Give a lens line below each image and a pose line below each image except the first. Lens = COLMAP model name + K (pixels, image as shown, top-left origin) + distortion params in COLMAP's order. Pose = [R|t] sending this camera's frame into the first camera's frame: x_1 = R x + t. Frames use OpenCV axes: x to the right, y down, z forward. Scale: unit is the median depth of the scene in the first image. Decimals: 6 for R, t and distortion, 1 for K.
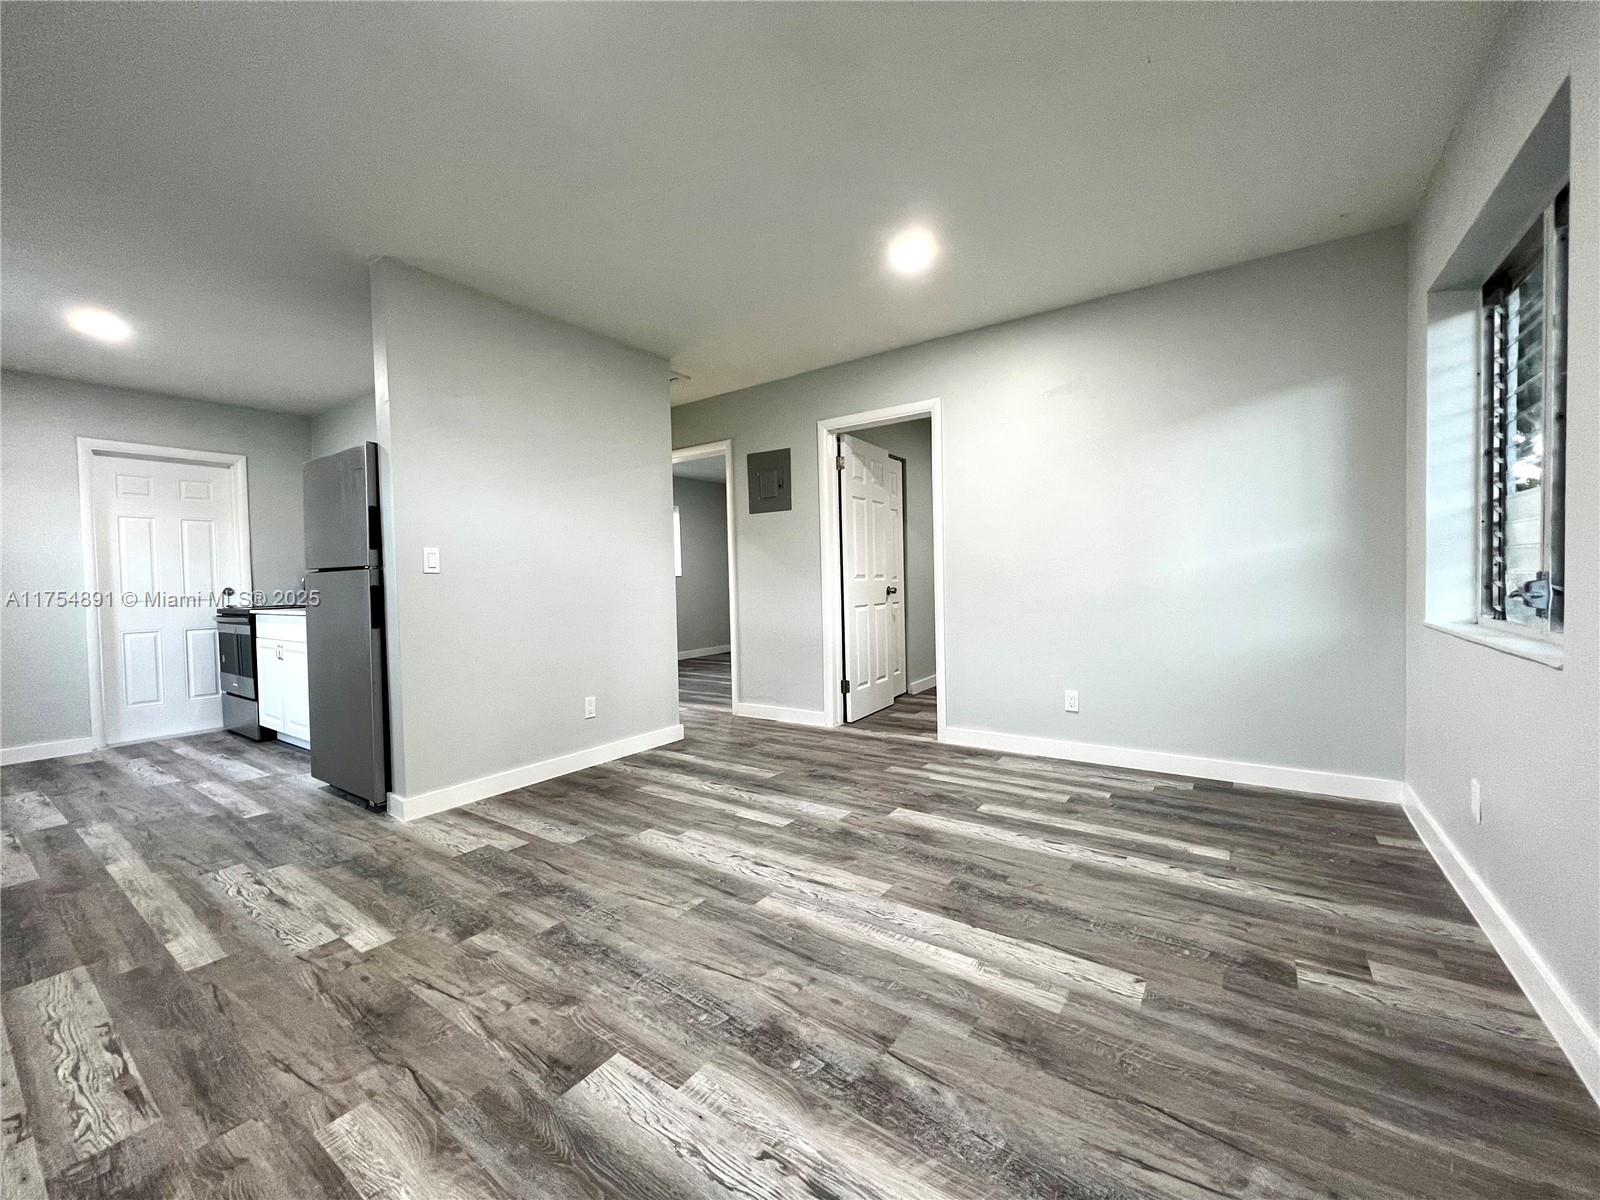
lens RADIAL K [[638.7, 0, 796.2], [0, 638.7, 599.0], [0, 0, 1]] dist [-0.000139, 0.000089]
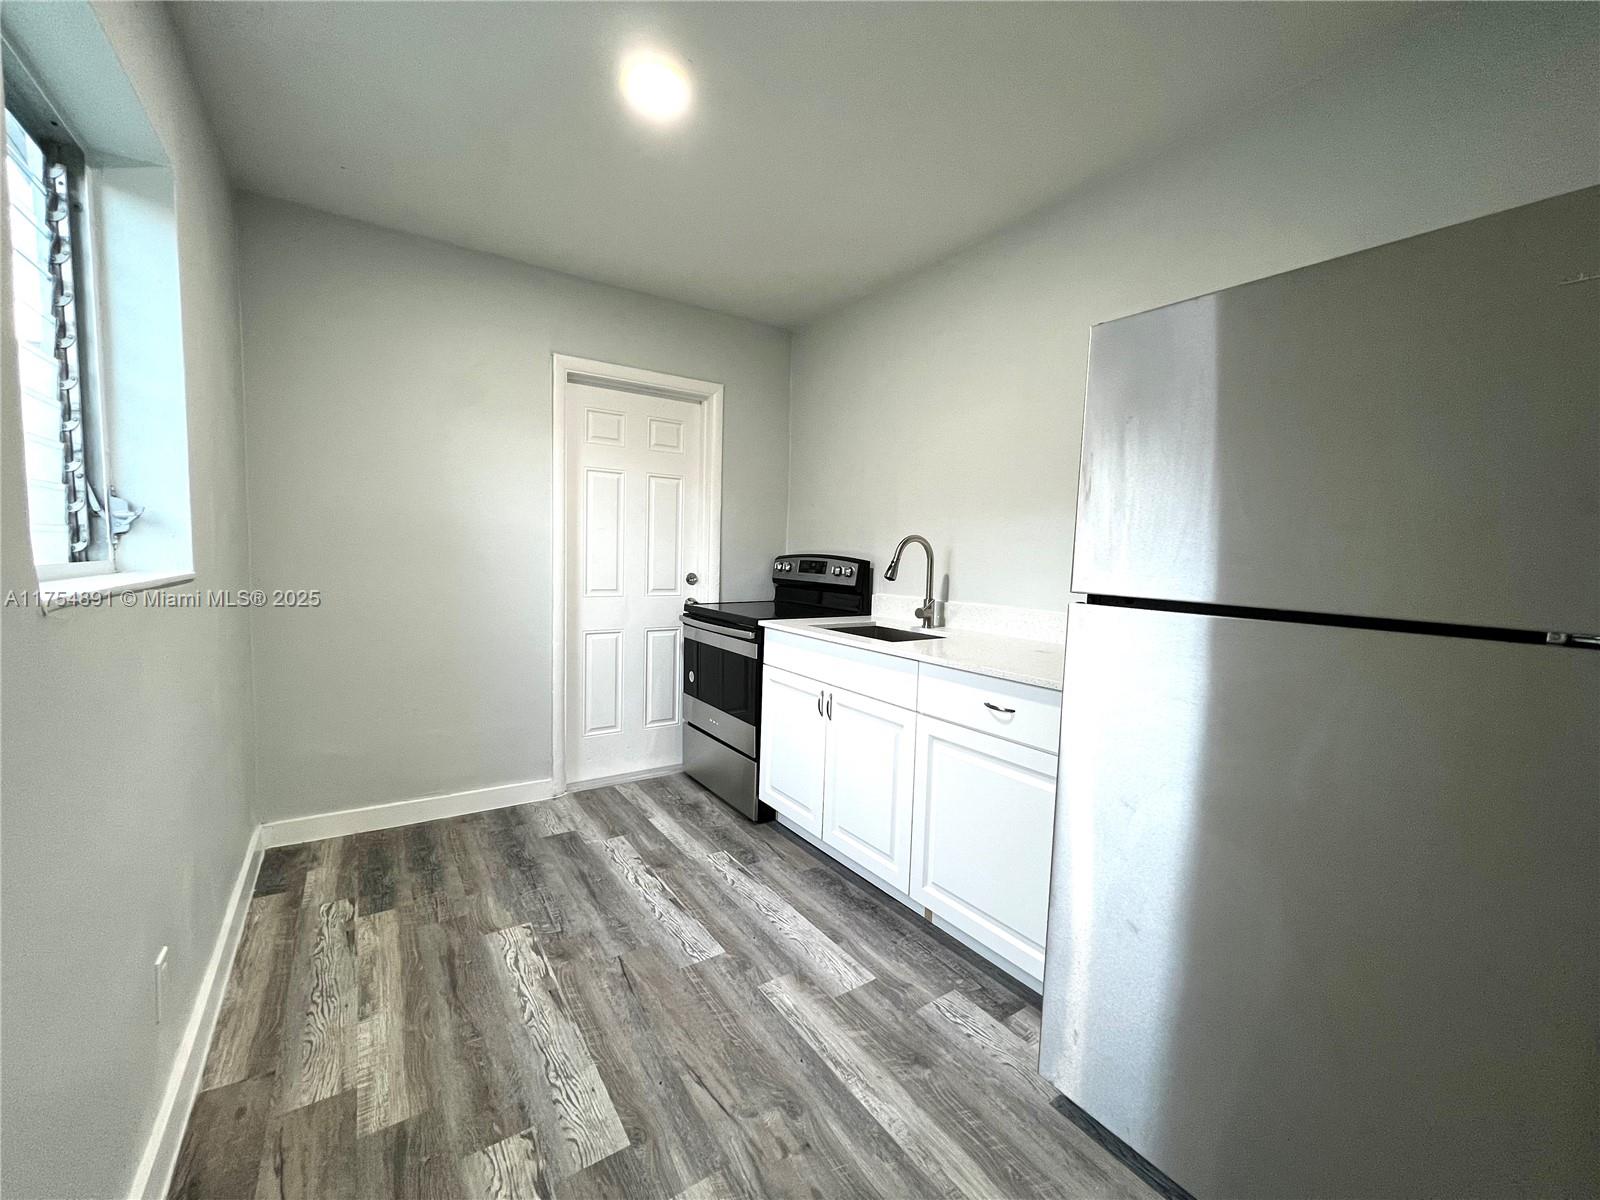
lens RADIAL K [[638.7, 0, 796.2], [0, 638.7, 599.0], [0, 0, 1]] dist [-0.000139, 0.000089]
pose [[0.934419, 0.076558, -0.347850, -1.130999], [-0.060807, 0.996578, 0.055991, -0.076988], [0.350947, -0.031168, 0.935877, 0.793795]]
